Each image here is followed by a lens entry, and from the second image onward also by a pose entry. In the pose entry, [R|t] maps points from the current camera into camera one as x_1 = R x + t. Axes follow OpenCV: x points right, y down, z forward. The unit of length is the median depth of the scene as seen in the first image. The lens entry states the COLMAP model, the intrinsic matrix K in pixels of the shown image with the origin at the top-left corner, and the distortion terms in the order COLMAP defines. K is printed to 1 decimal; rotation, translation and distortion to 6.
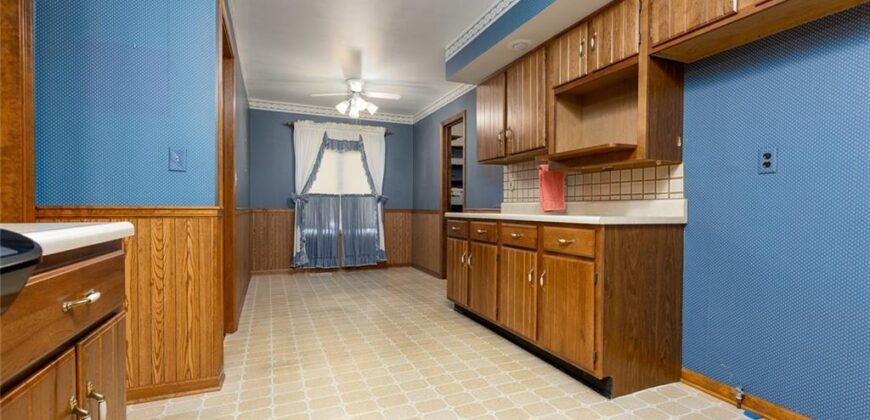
lens RADIAL K [[384.5, 0, 437.5], [0, 384.5, 213.3], [0, 0, 1]] dist [-0.000773, -0.000160]
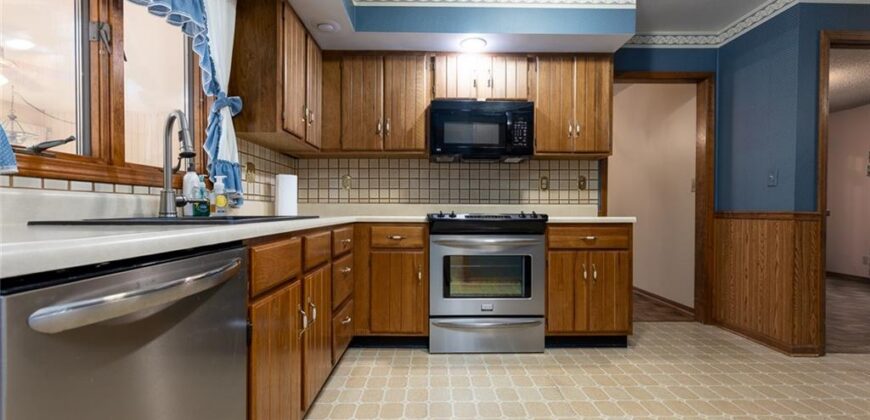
lens RADIAL K [[384.5, 0, 437.5], [0, 384.5, 213.3], [0, 0, 1]] dist [-0.000773, -0.000160]
pose [[-0.386529, 0.001597, -0.922276, 1.079364], [-0.015691, 0.999842, 0.008308, -0.003976], [0.922144, 0.017682, -0.386443, 0.420028]]
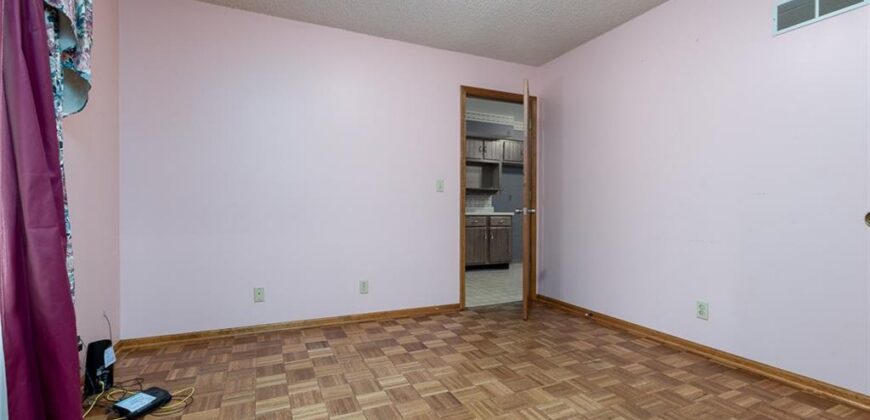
lens RADIAL K [[406.3, 0, 435.0], [0, 406.3, 210.0], [0, 0, 1]] dist [-0.000762, -0.000044]
pose [[-0.034839, -0.016225, 0.999261, -2.959715], [0.006490, 0.999843, 0.016461, -0.075641], [-0.999372, 0.007059, -0.034728, 1.739056]]
